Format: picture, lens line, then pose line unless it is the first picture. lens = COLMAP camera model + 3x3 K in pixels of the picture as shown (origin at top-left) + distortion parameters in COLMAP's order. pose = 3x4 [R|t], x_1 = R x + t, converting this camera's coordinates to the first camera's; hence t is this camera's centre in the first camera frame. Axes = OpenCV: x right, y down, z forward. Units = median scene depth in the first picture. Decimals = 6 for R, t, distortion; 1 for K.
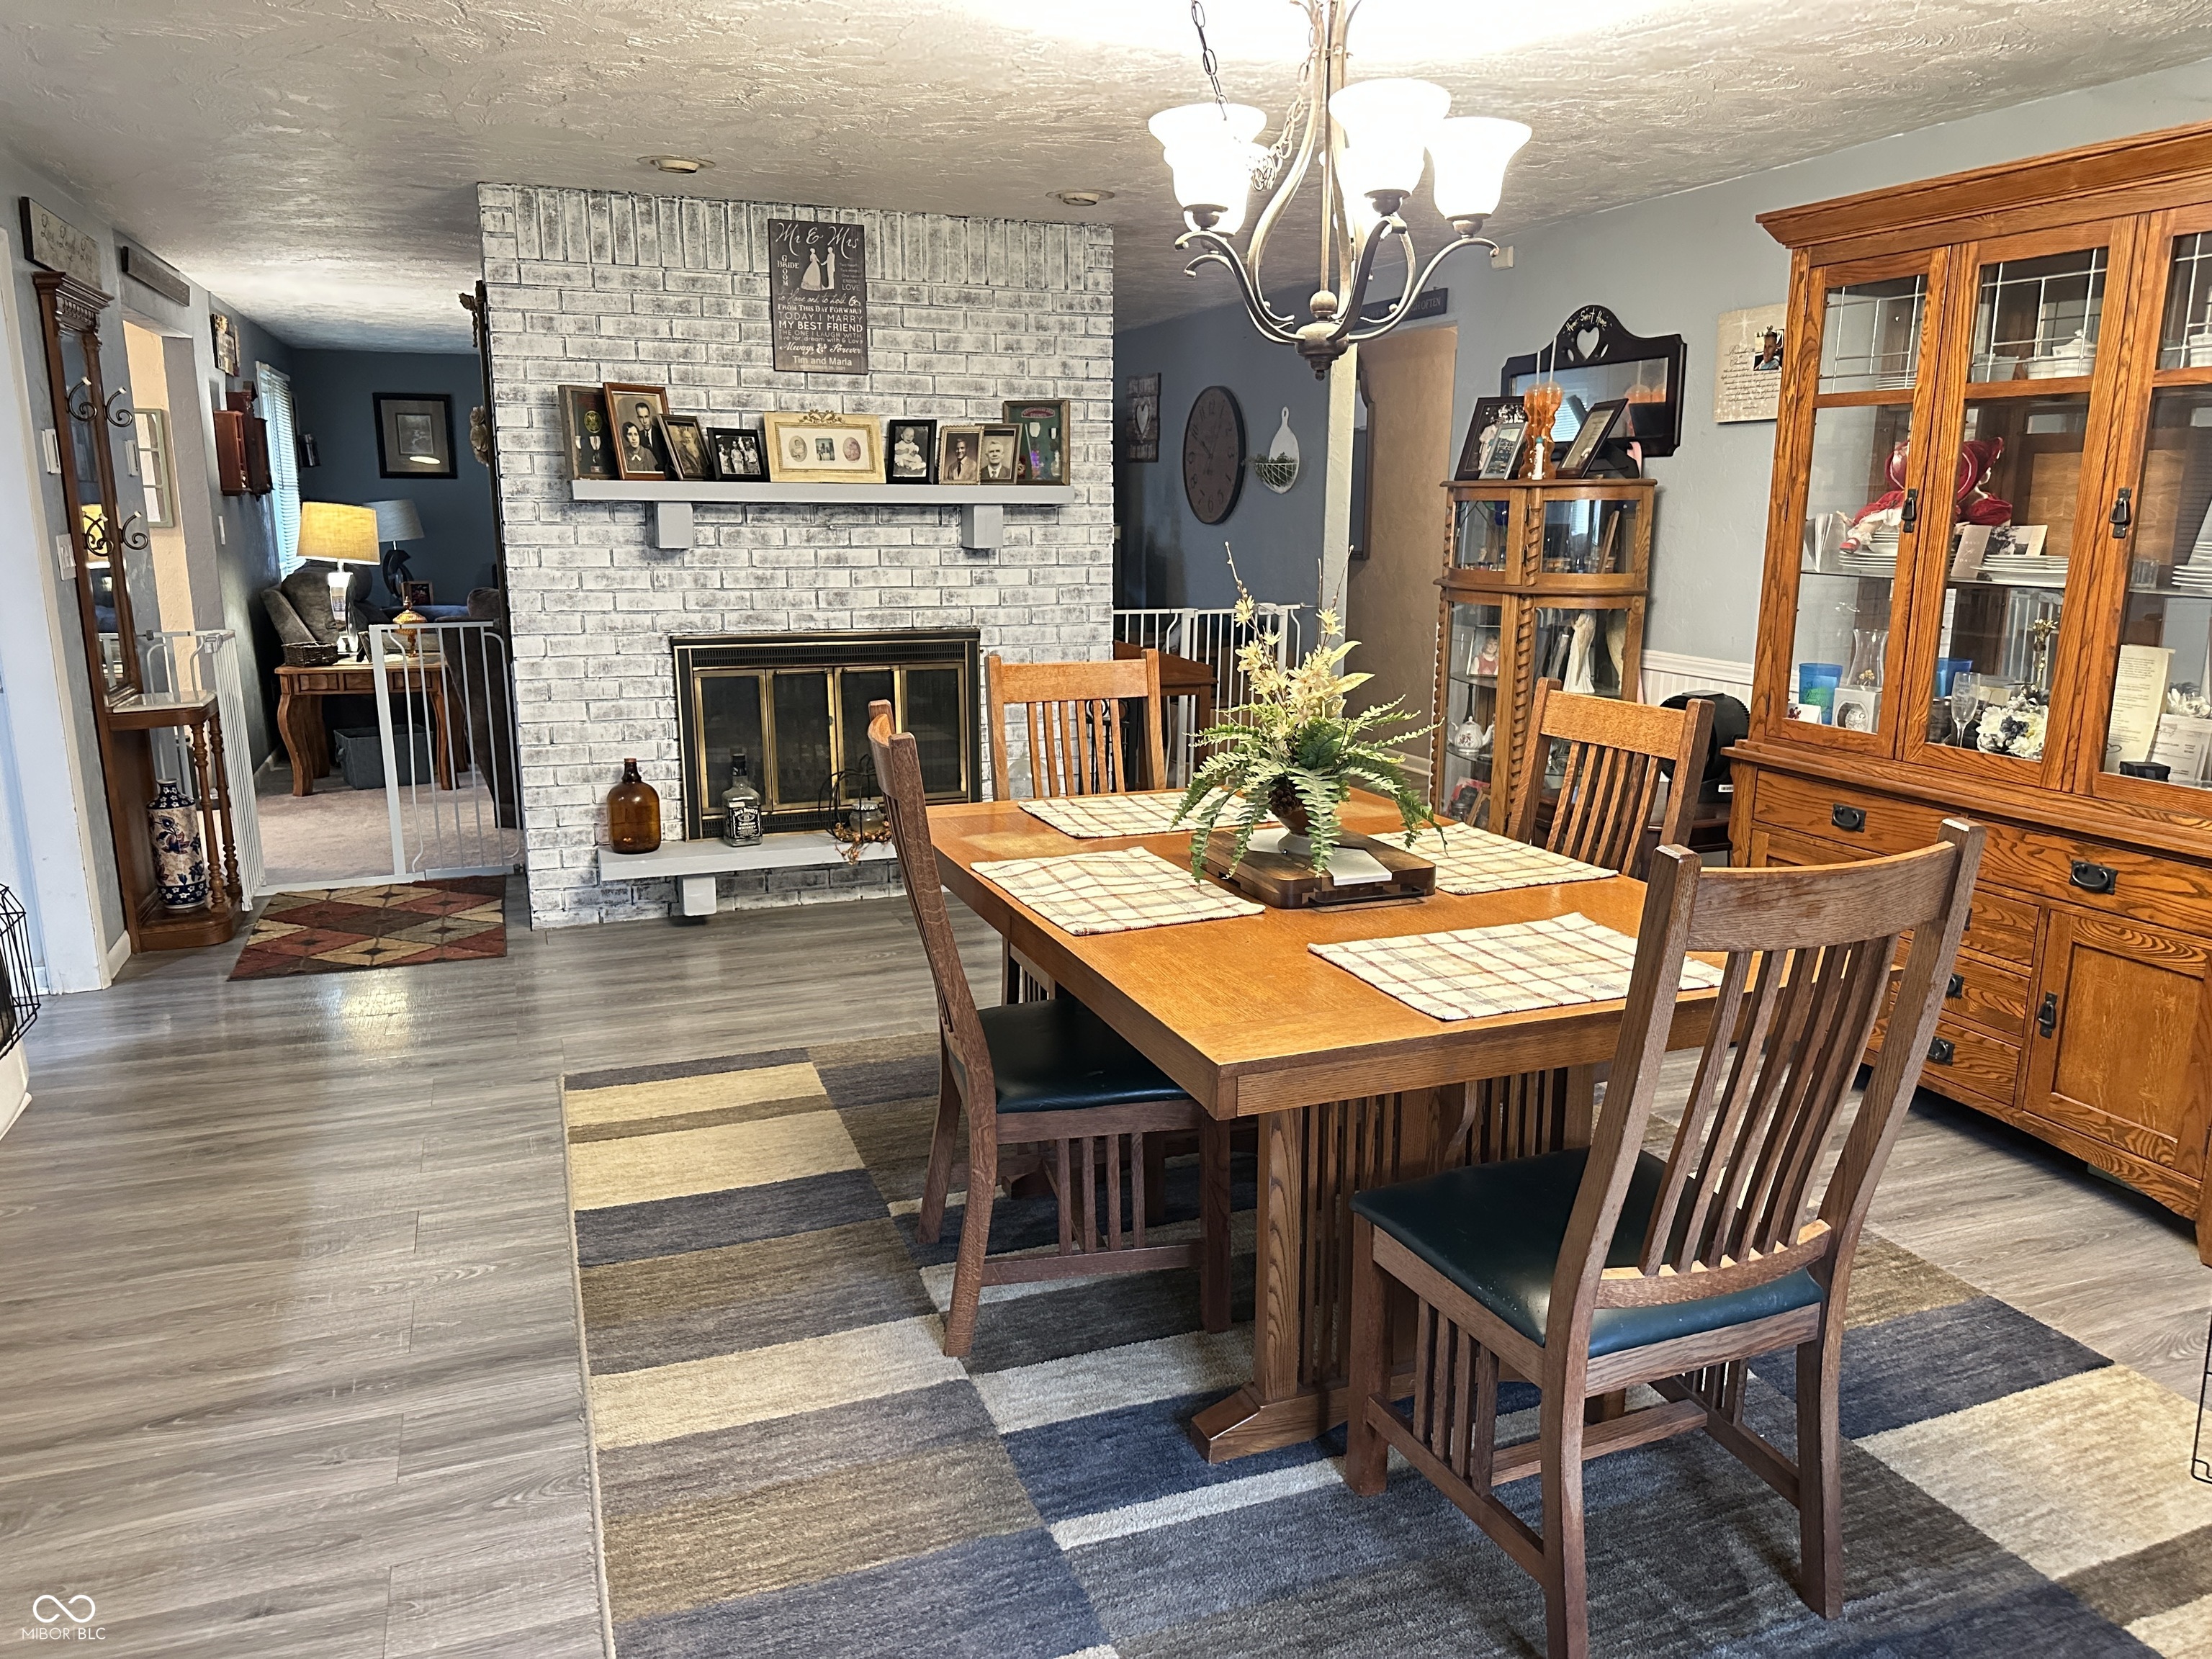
lens RADIAL K [[1530.9, 0, 1112.7], [0, 1530.9, 862.8], [0, 0, 1]] dist [0.138155, -0.261071]
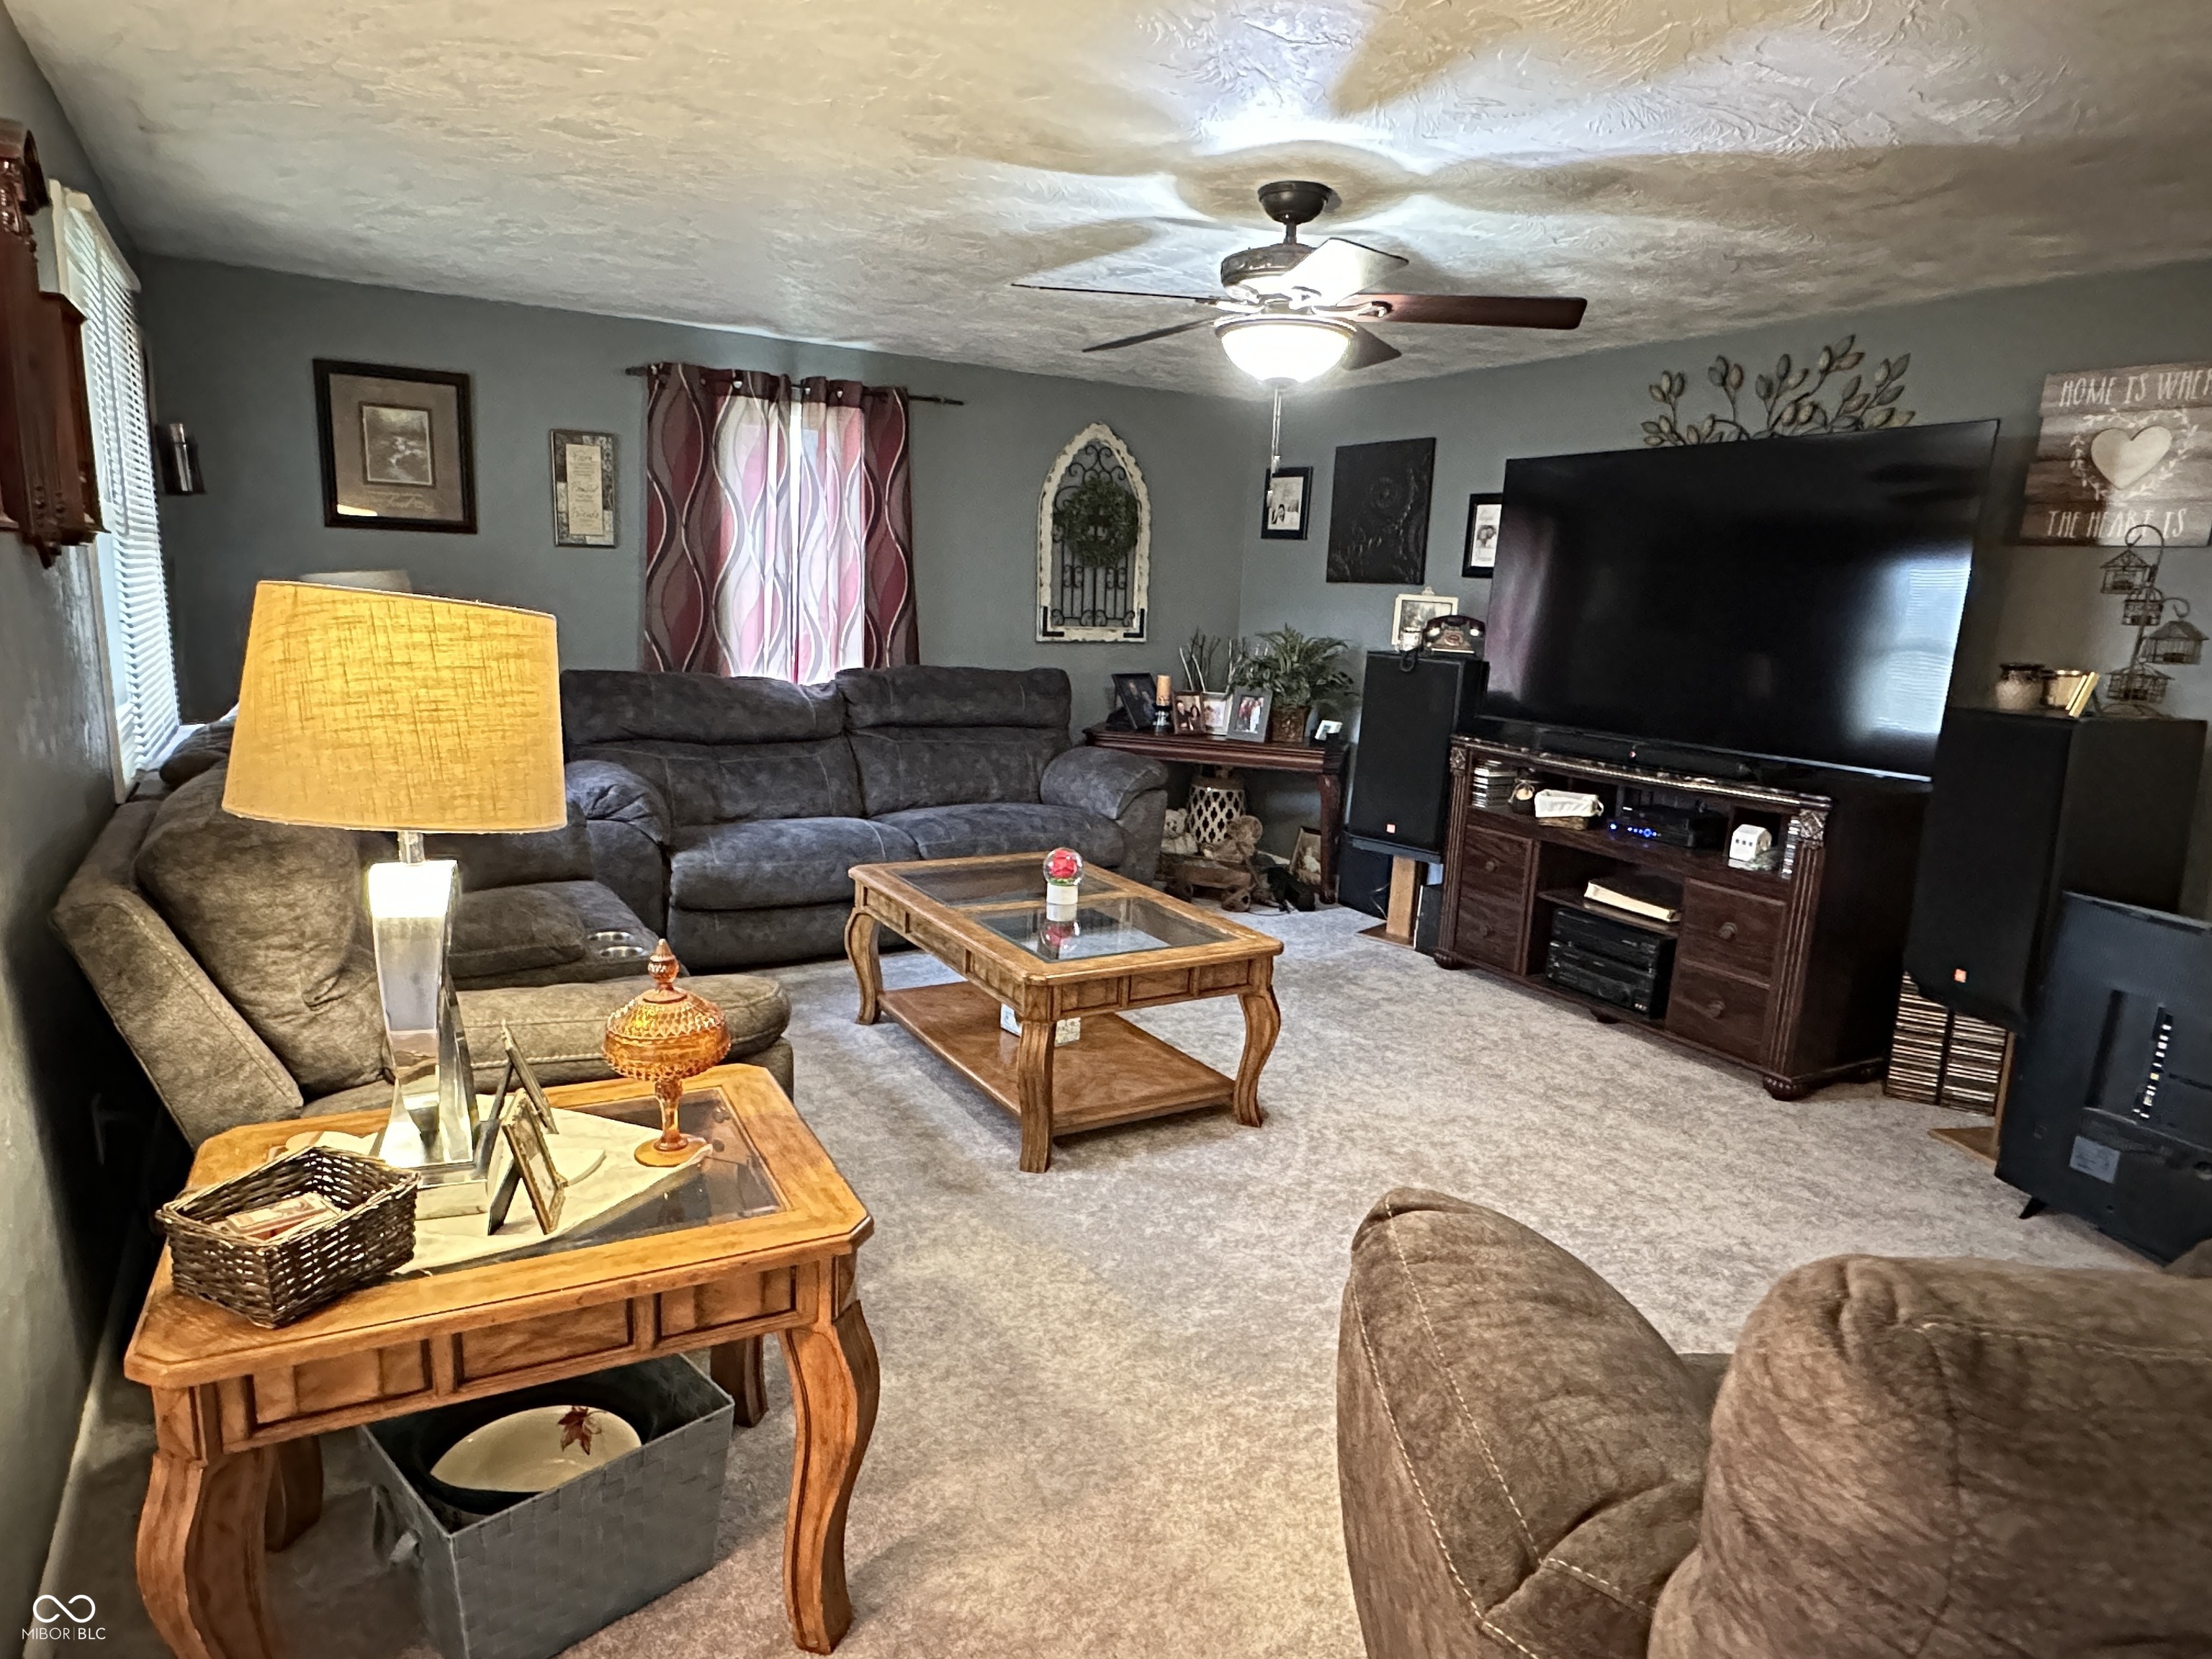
lens RADIAL K [[1309.6, 0, 1106.0], [0, 1309.6, 829.5], [0, 0, 1]] dist [0.001016, -0.000813]
pose [[0.984907, -0.004304, 0.173031, -0.399665], [0.011302, 0.999157, -0.039478, -0.172521], [-0.172715, 0.040838, 0.984125, 0.730733]]
